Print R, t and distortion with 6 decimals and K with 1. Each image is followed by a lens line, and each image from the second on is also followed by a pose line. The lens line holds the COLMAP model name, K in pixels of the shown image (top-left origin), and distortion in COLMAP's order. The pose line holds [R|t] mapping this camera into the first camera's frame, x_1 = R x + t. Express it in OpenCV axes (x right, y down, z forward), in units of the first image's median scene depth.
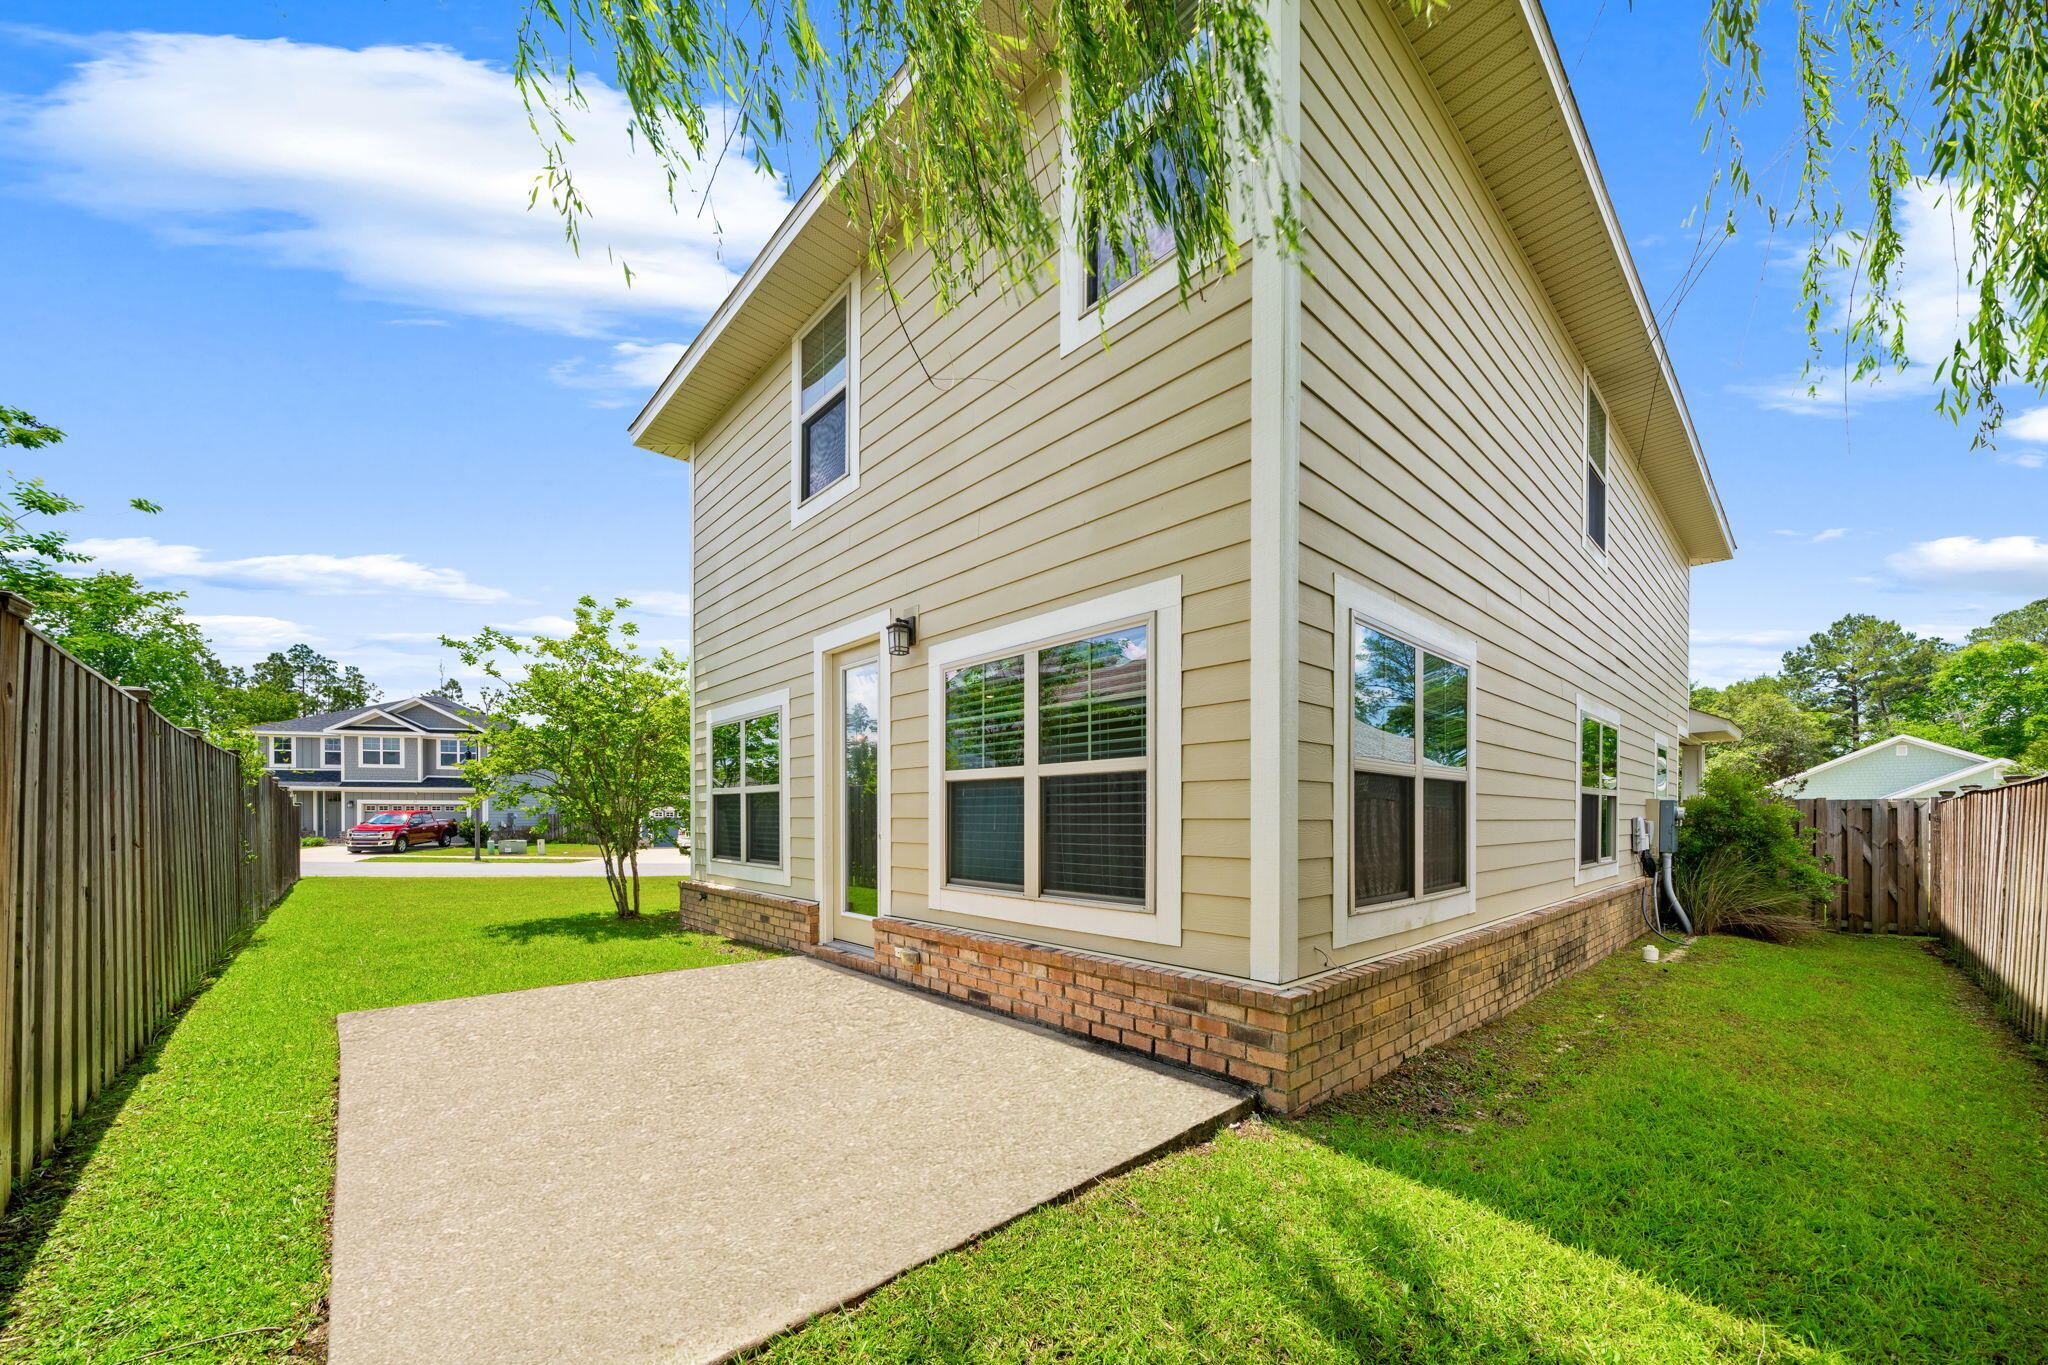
lens RADIAL K [[747.3, 0, 1023.7], [0, 747.3, 812.4], [0, 0, 1]] dist [-0.001432, 0.000117]
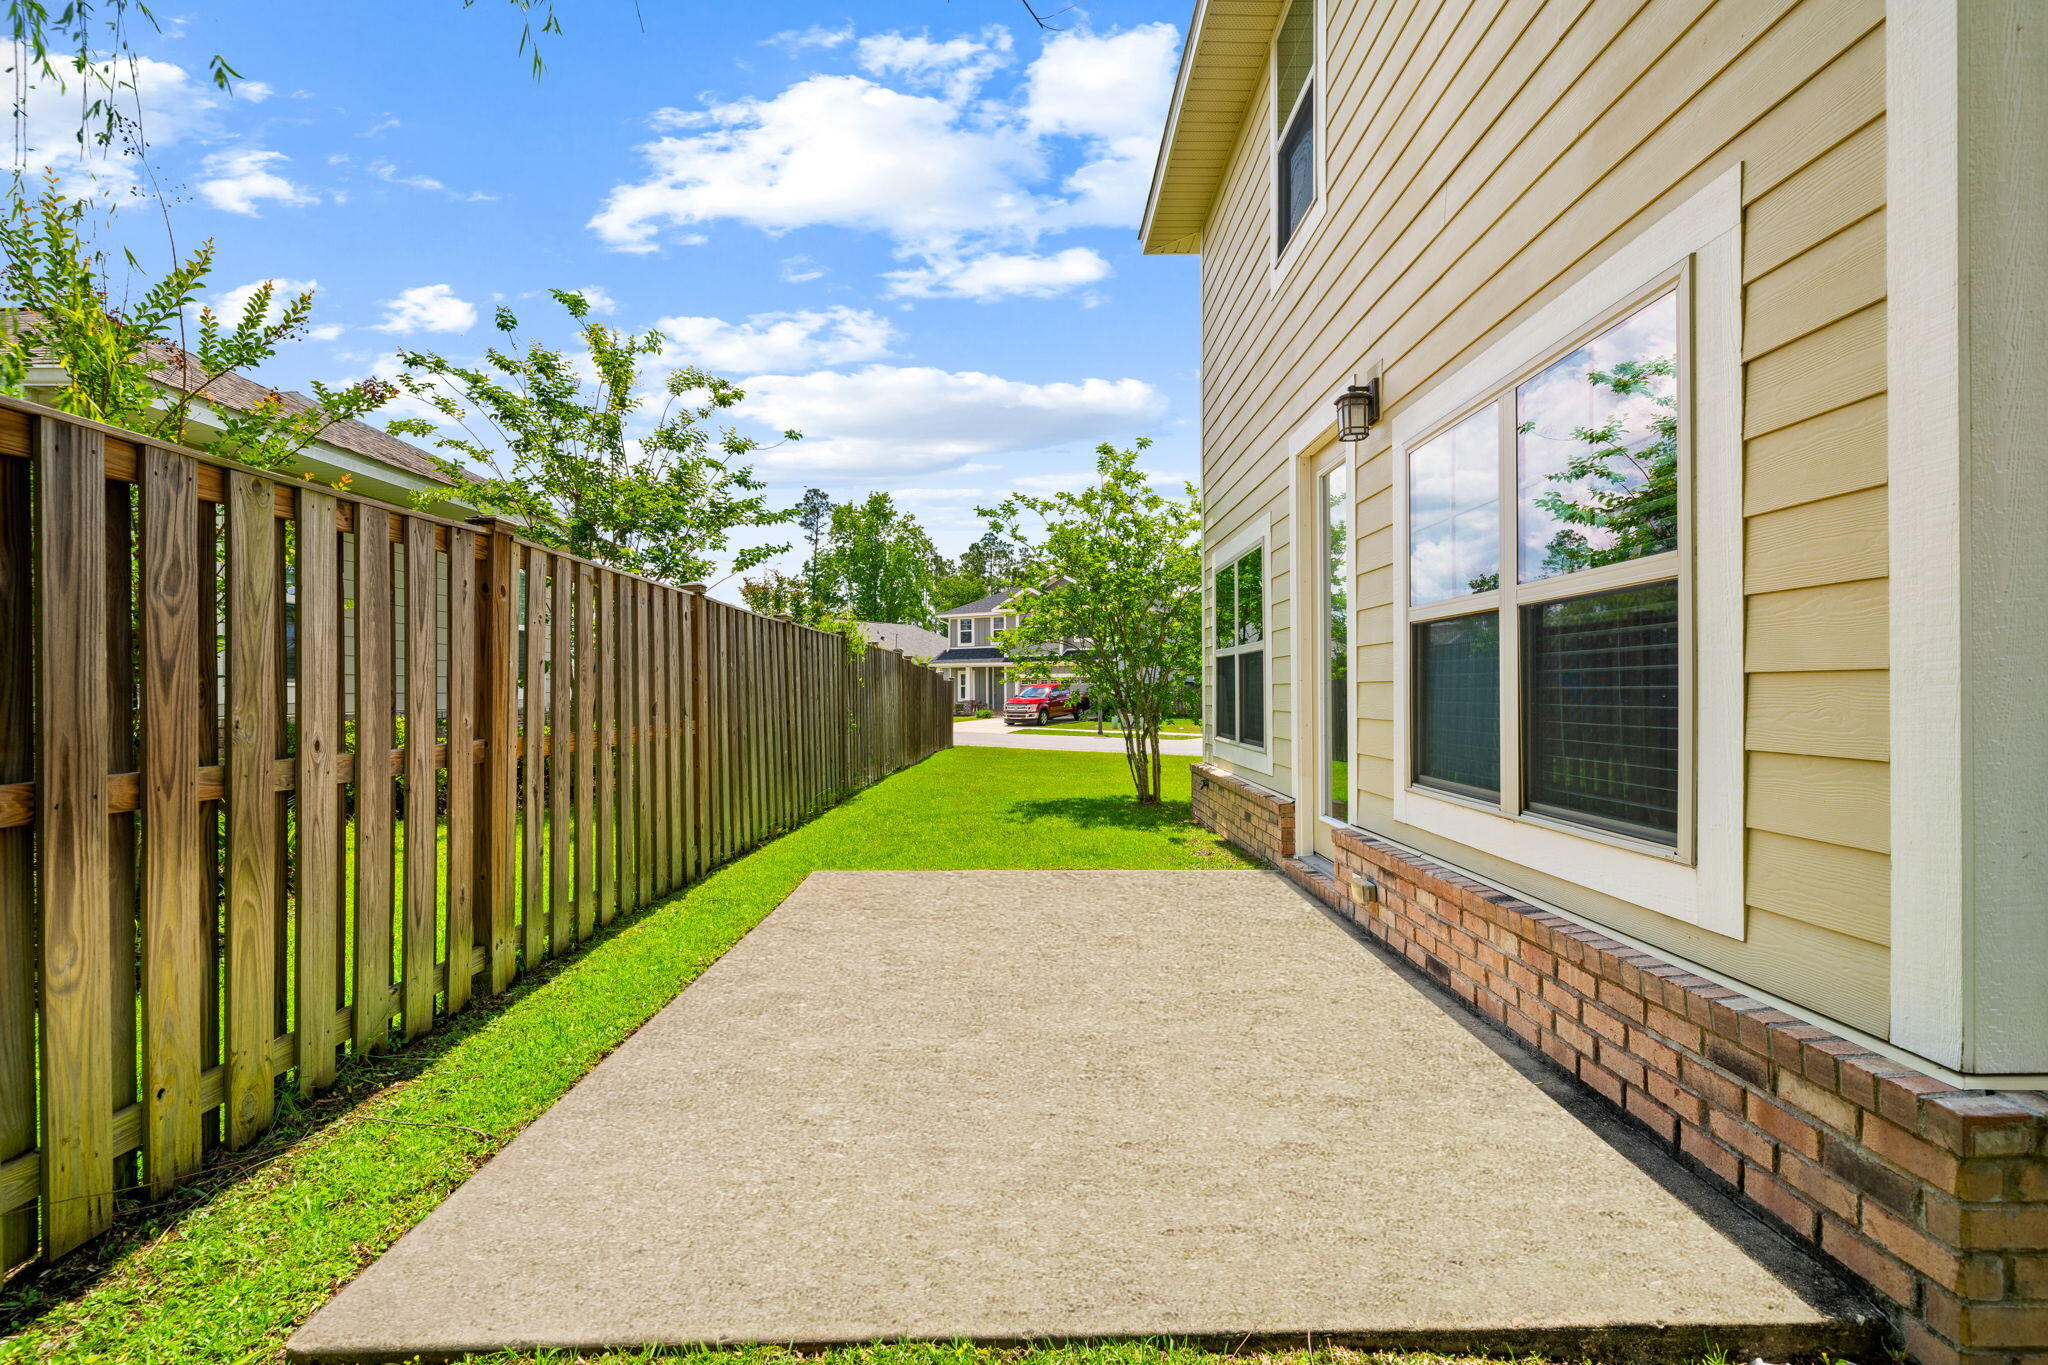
lens RADIAL K [[953.0, 0, 1024.0], [0, 953.0, 682.5], [0, 0, 1]] dist [0.003804, 0.000855]
pose [[0.735547, -0.013206, -0.677345, 0.232446], [0.013786, 0.999895, -0.004523, 0.008850], [0.677333, -0.006011, 0.735652, 0.194895]]
